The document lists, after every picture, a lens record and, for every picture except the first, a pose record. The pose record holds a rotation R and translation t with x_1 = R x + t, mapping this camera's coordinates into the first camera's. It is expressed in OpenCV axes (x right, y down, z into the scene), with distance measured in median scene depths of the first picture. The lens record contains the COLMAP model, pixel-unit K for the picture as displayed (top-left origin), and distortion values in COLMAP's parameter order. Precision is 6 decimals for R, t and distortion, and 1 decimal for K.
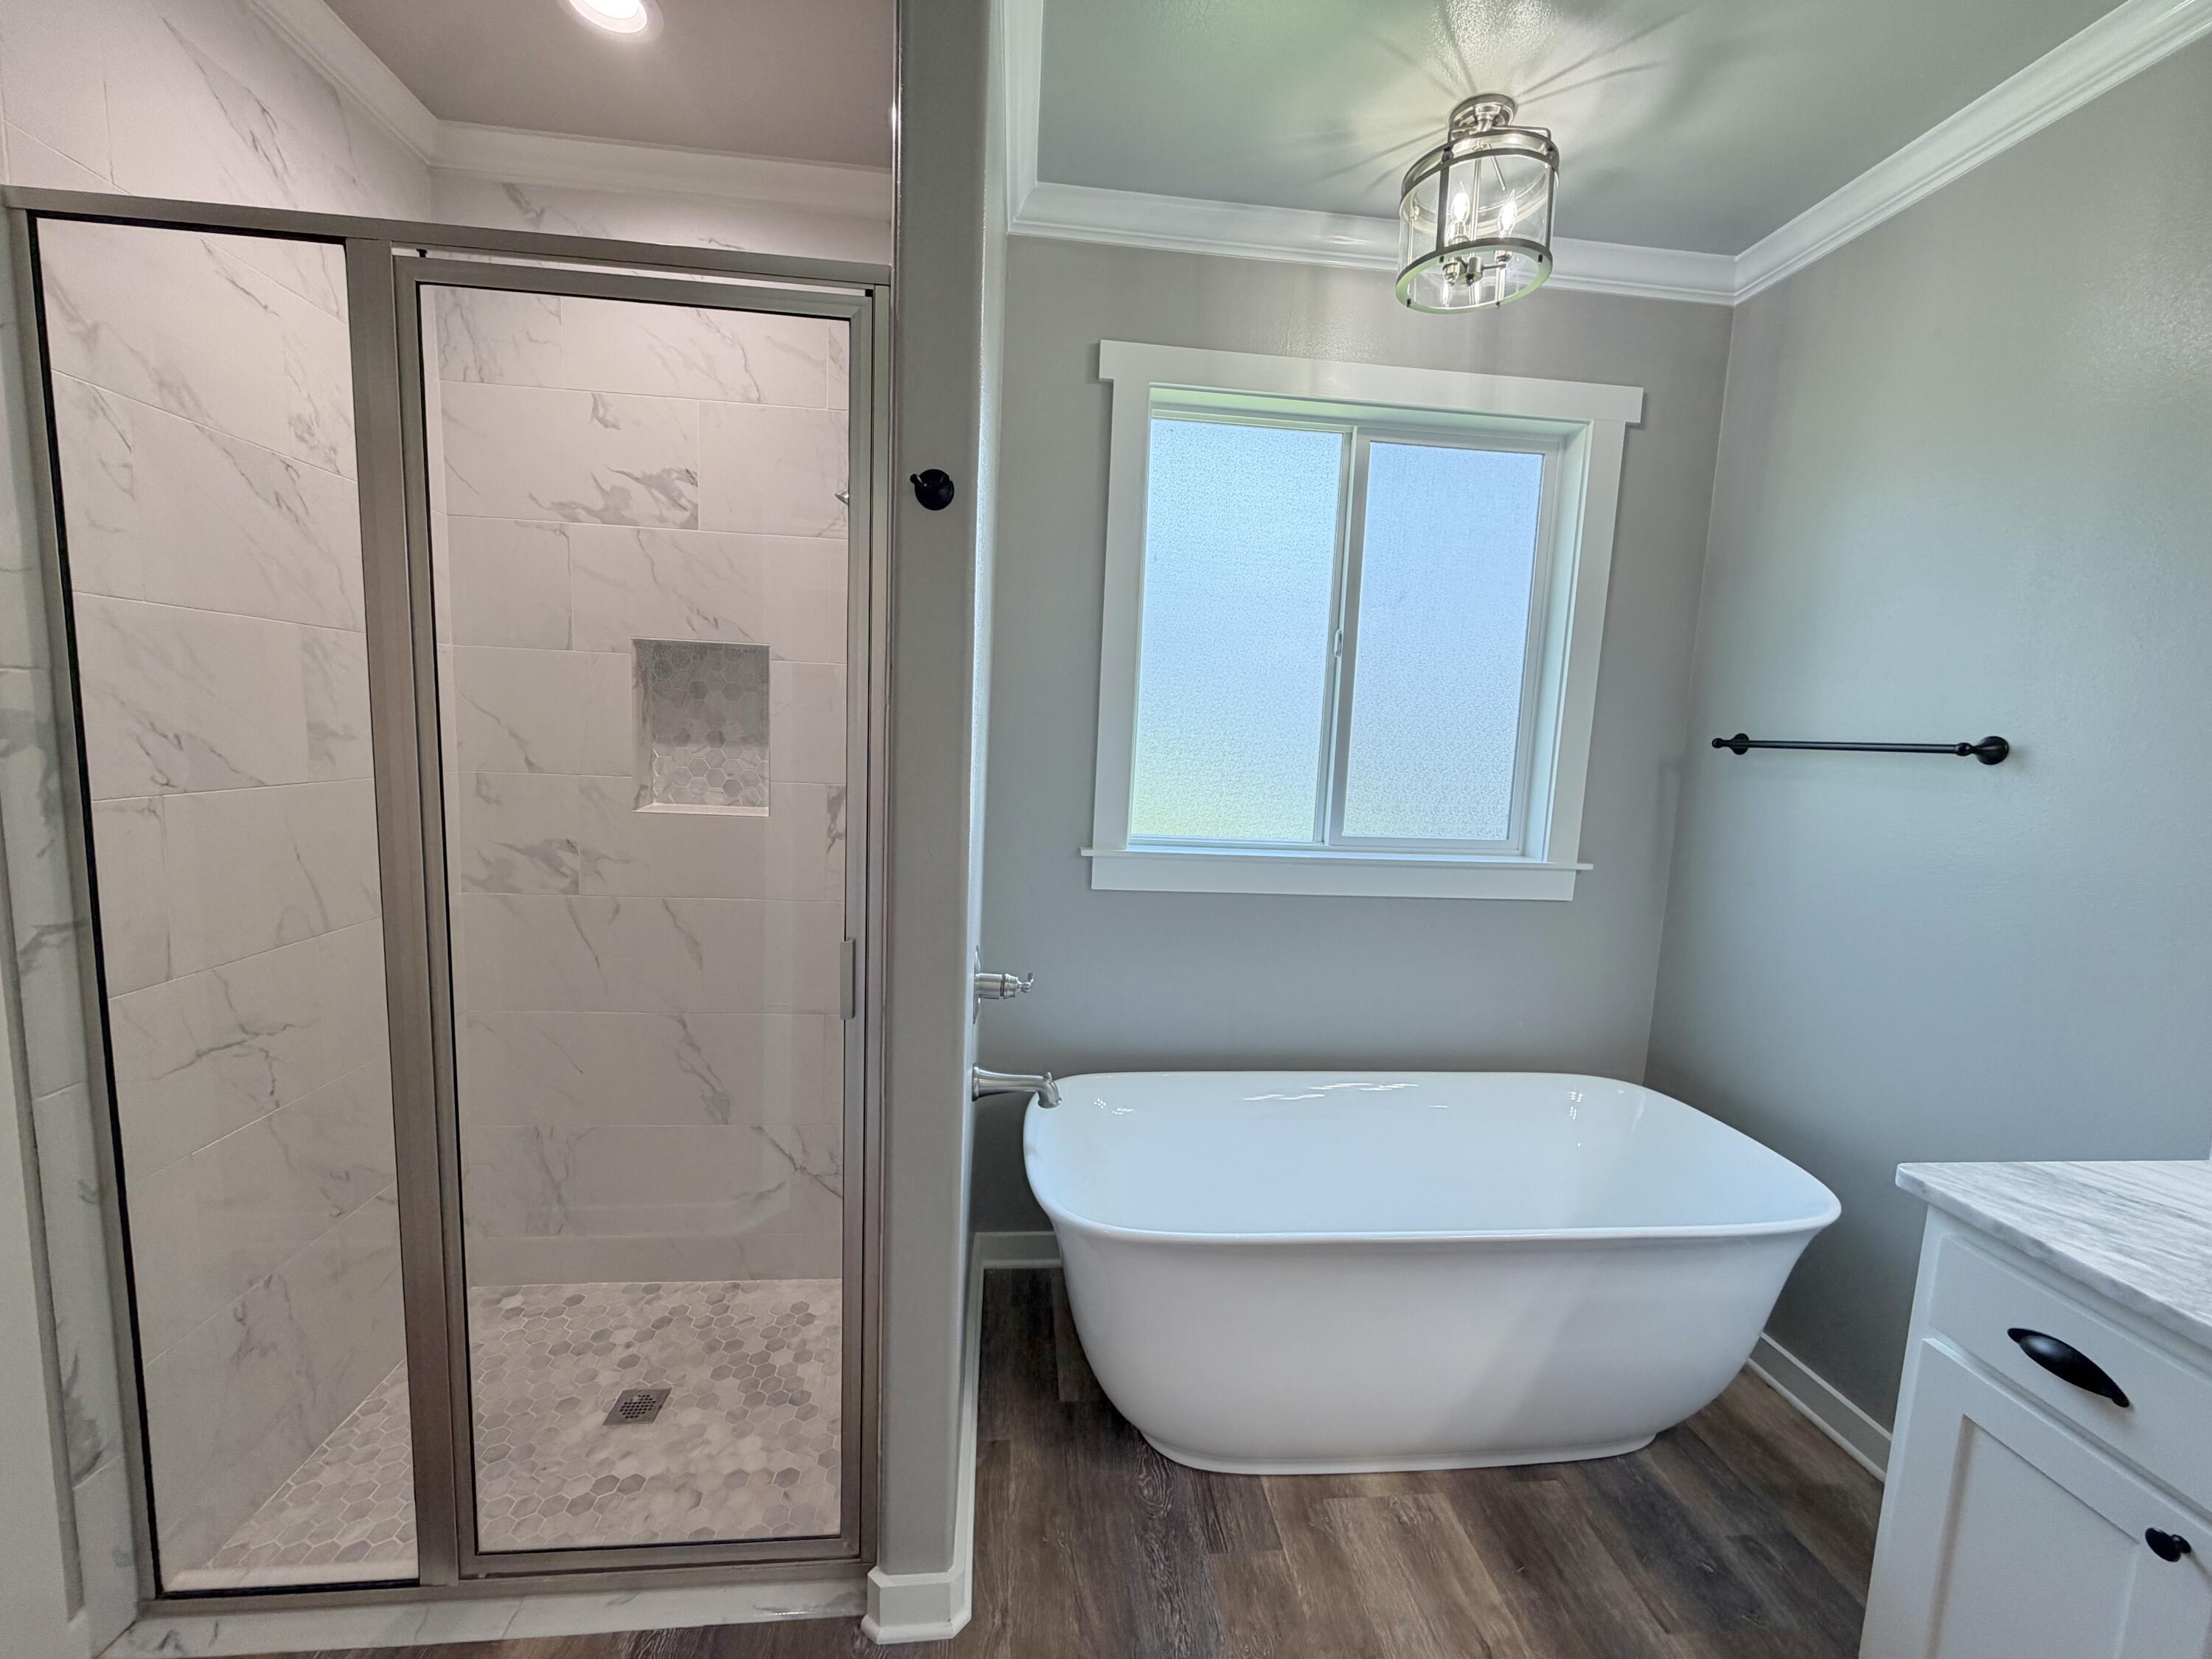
lens RADIAL K [[885.1, 0, 1090.9], [0, 885.1, 831.0], [0, 0, 1]] dist [0.002007, 0.000009]
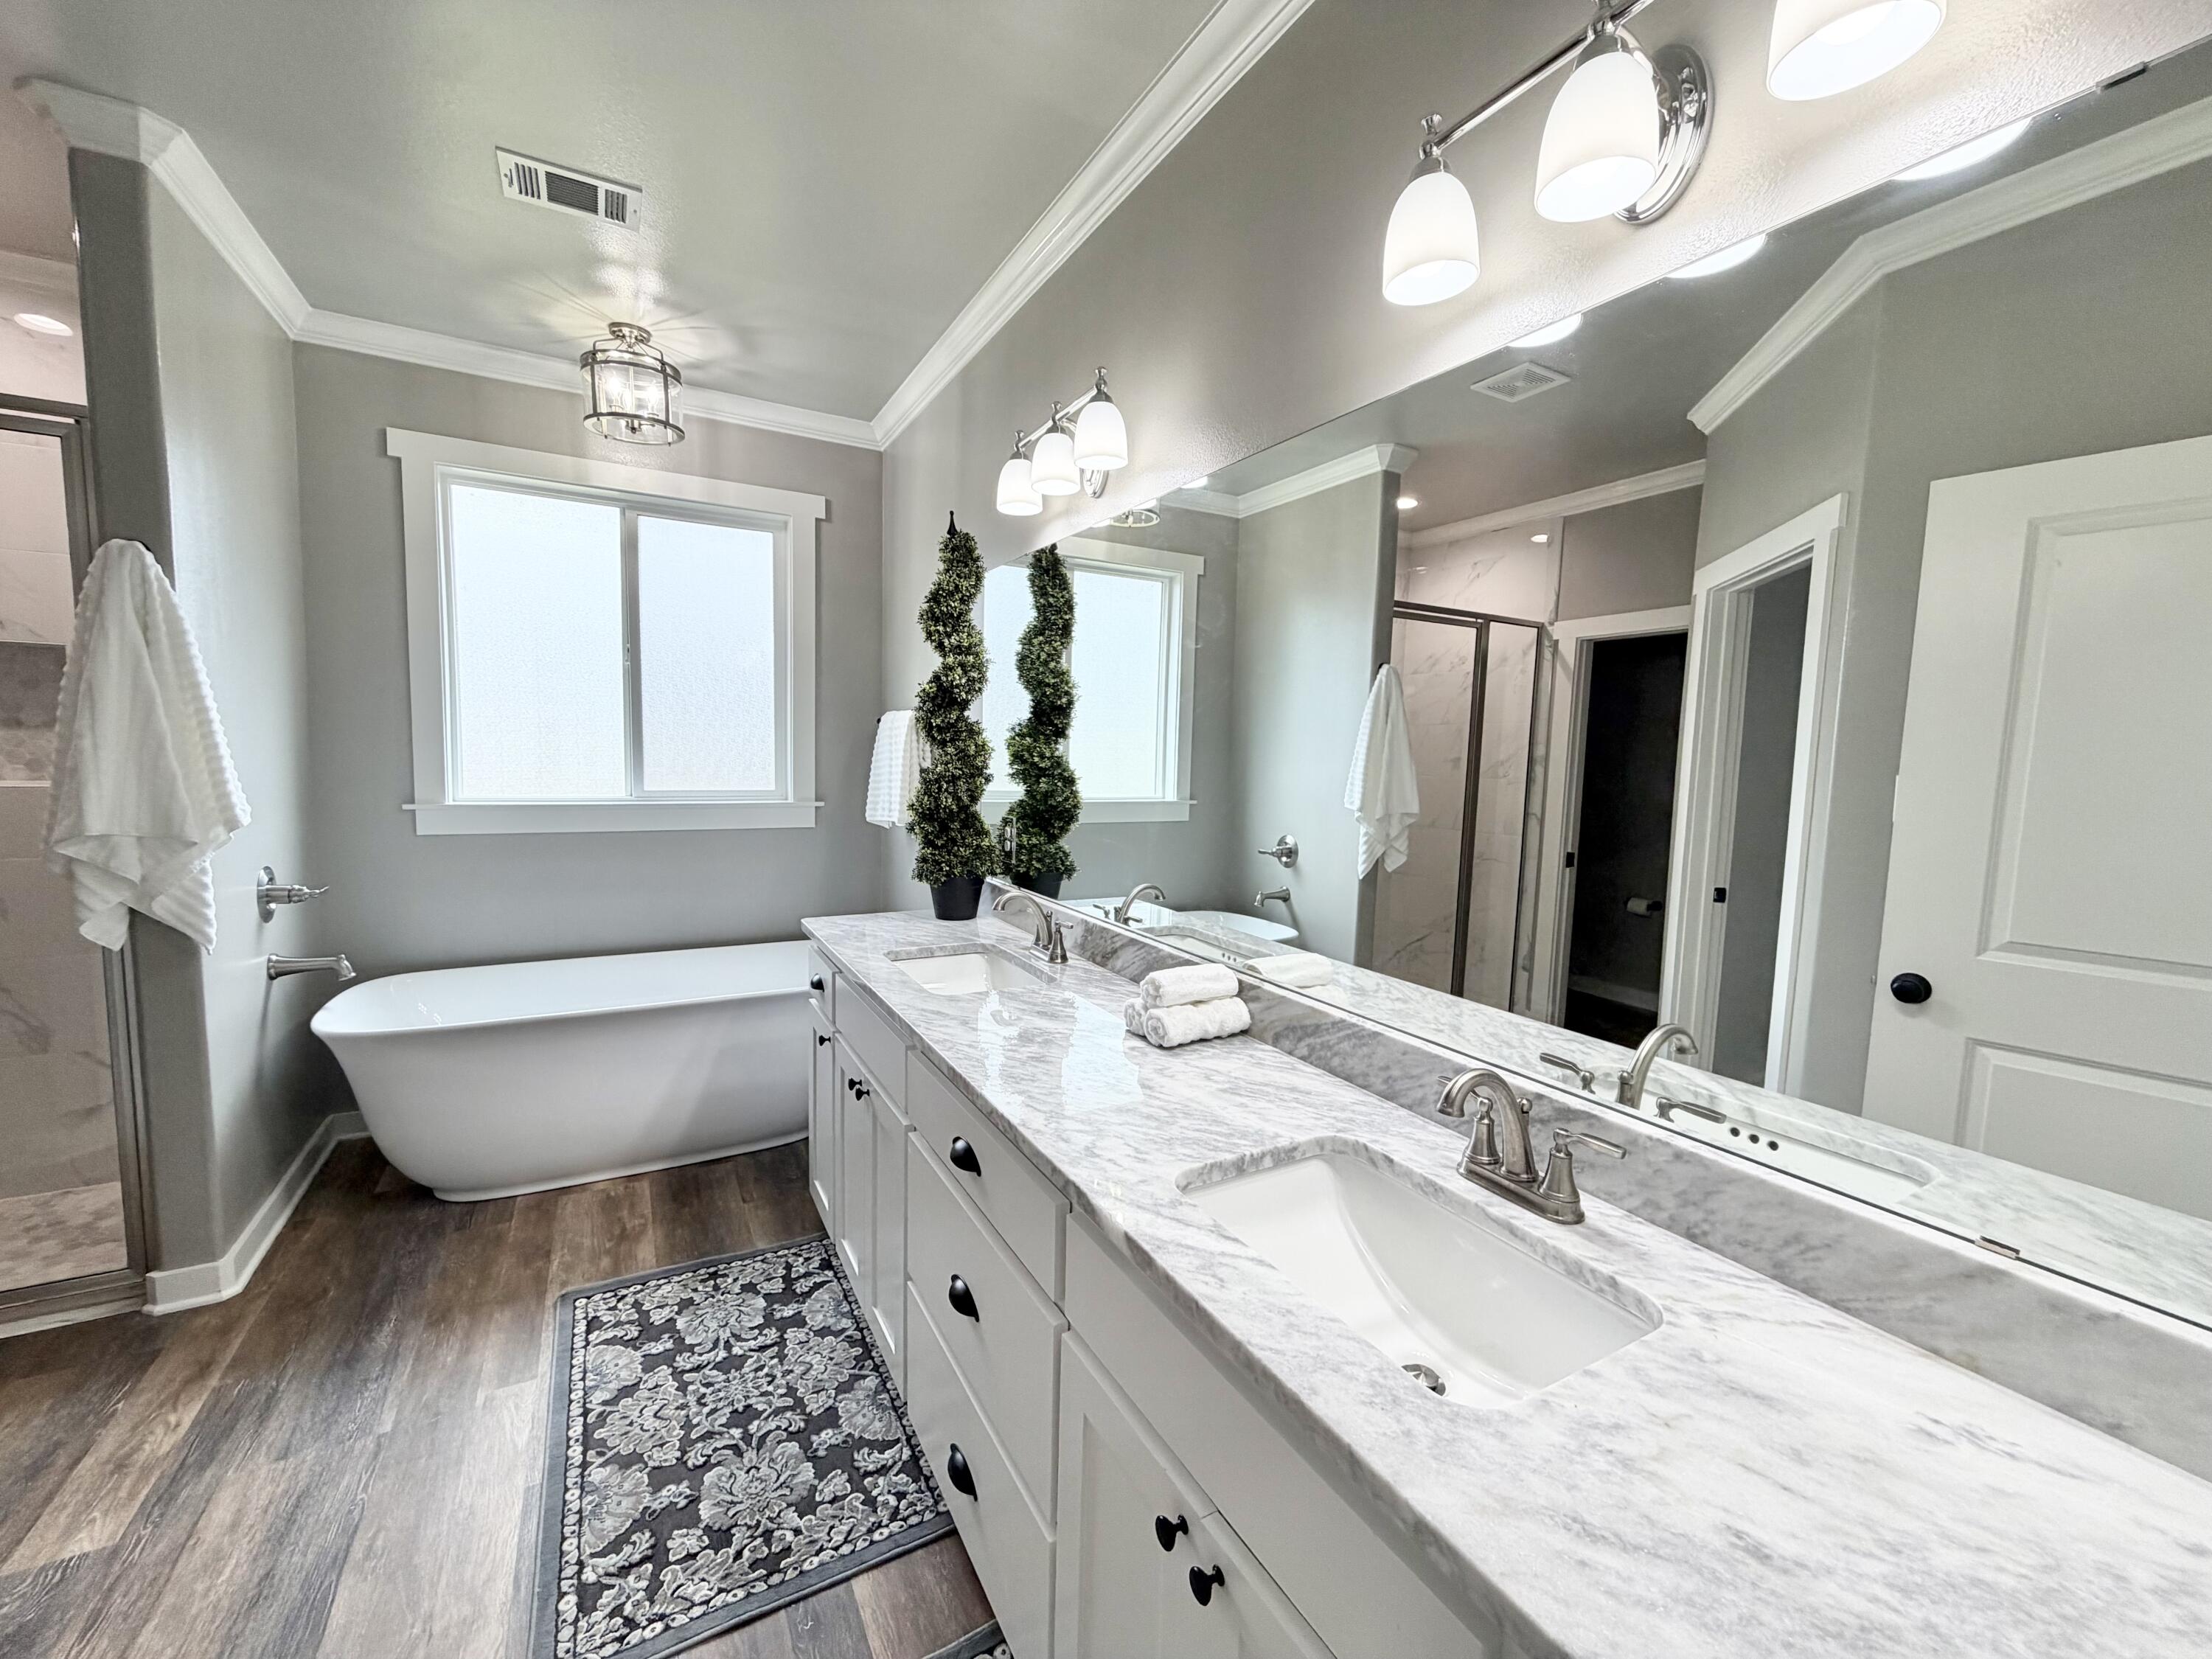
lens RADIAL K [[885.1, 0, 1094.6], [0, 885.1, 828.9], [0, 0, 1]] dist [0.002007, 0.000009]
pose [[0.917913, -0.054848, 0.392973, 0.532721], [0.059390, 0.998235, 0.000602, 0.151471], [-0.392312, 0.022786, 0.919550, -0.805074]]
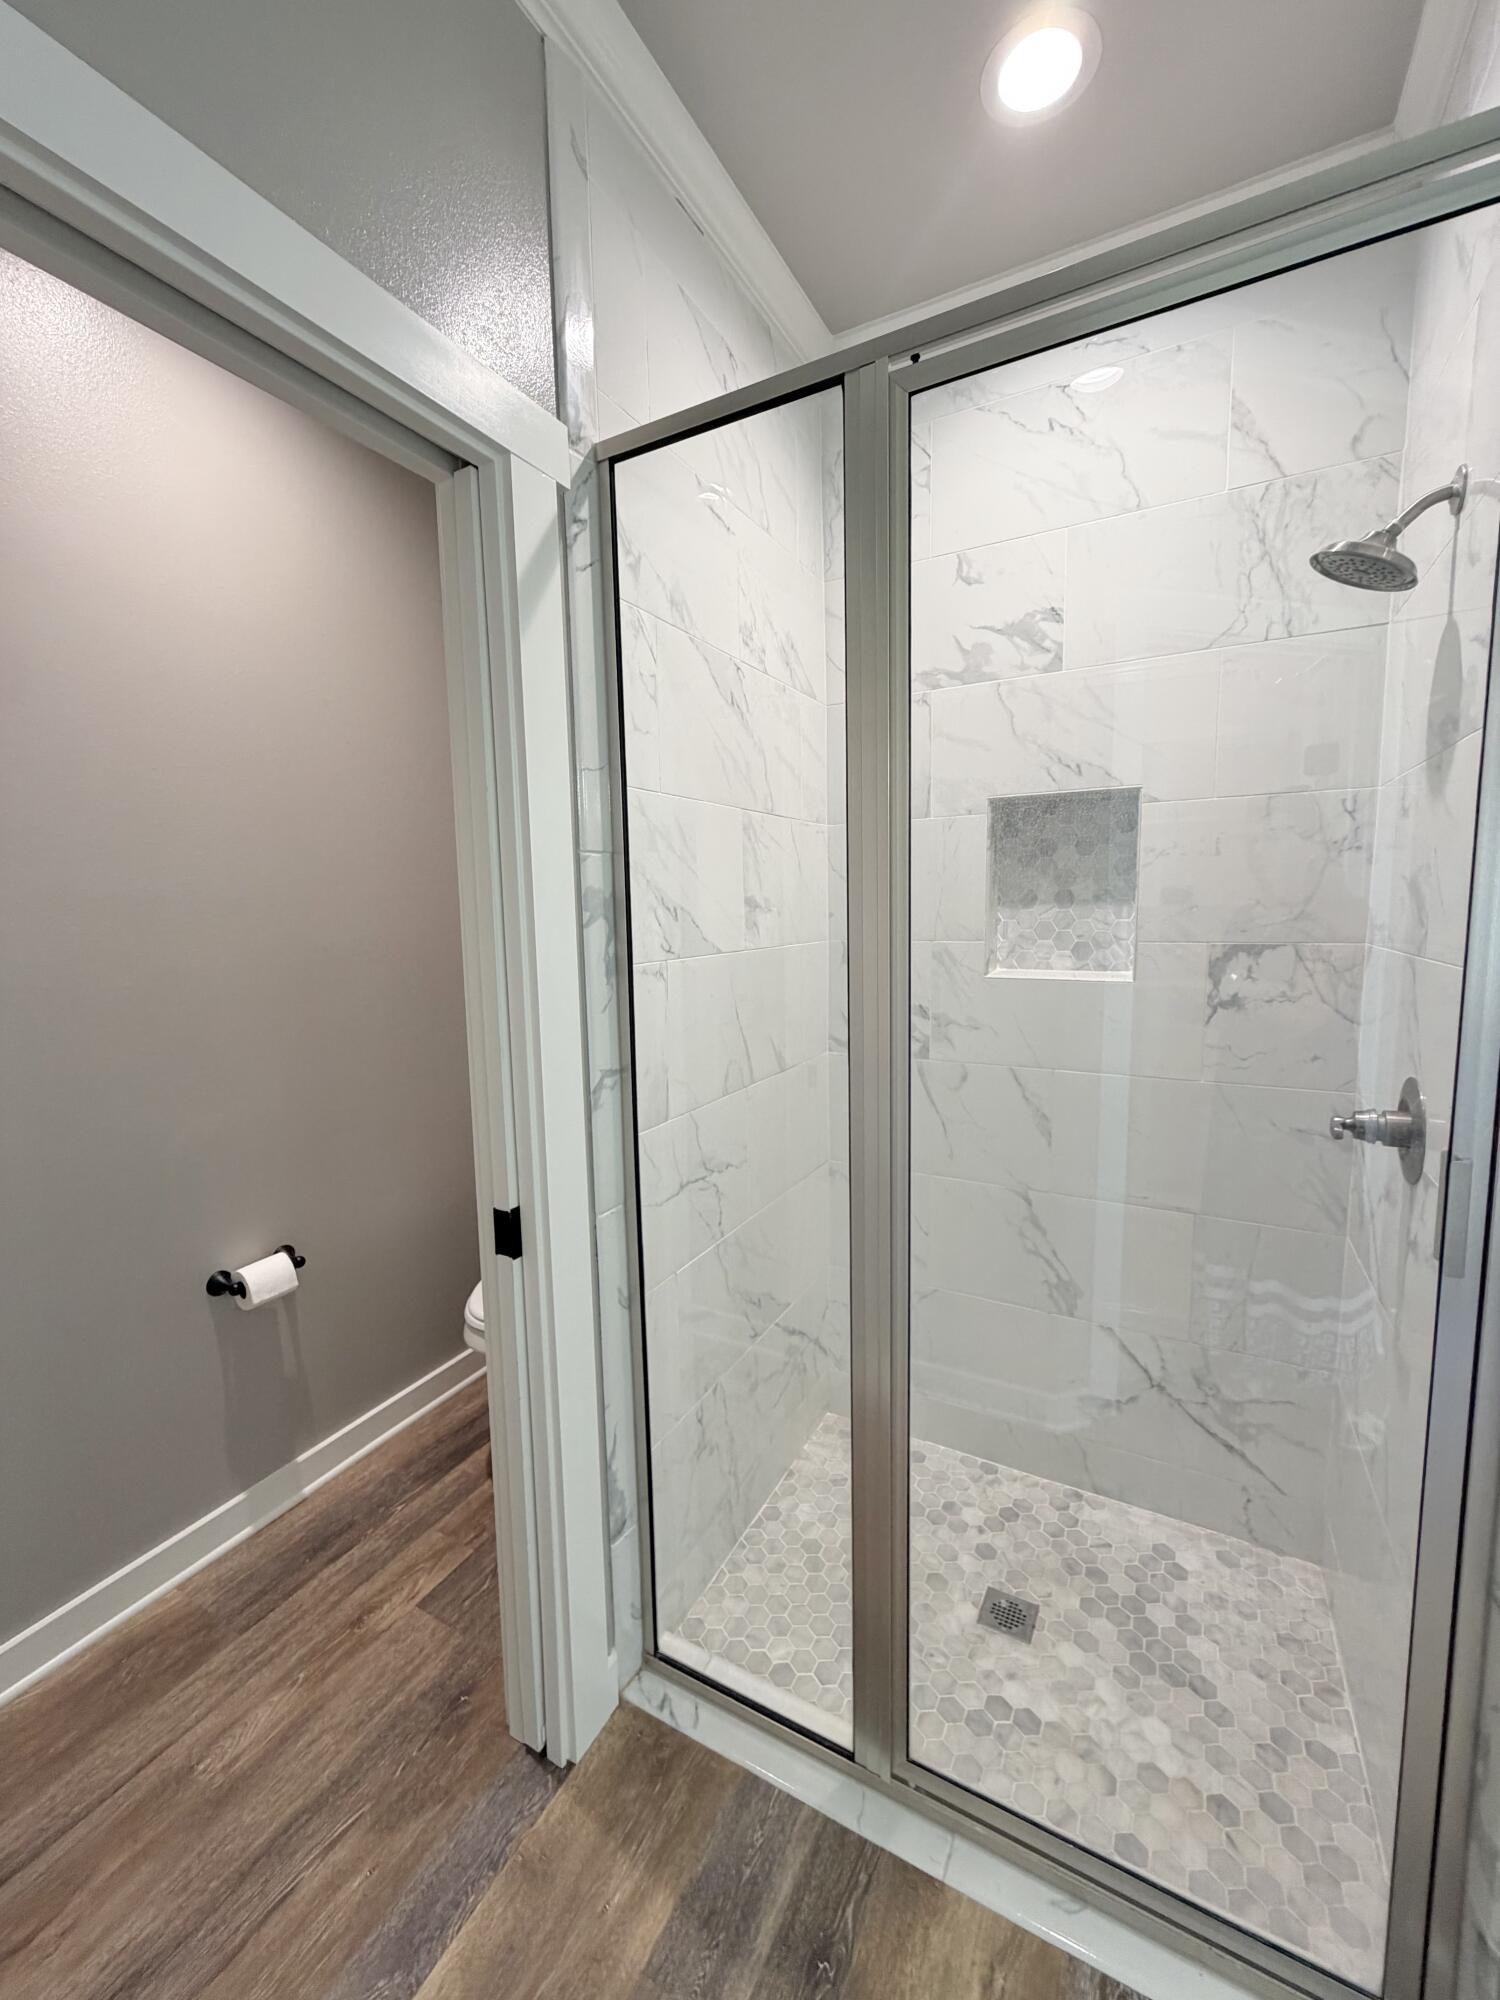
lens RADIAL K [[800.3, 0, 744.2], [0, 800.3, 995.5], [0, 0, 1]] dist [0.002007, 0.000009]
pose [[0.825830, 0.007396, -0.563870, -0.291169], [-0.011620, 0.999925, -0.003904, 0.006257], [0.563799, 0.009776, 0.825854, 0.153162]]
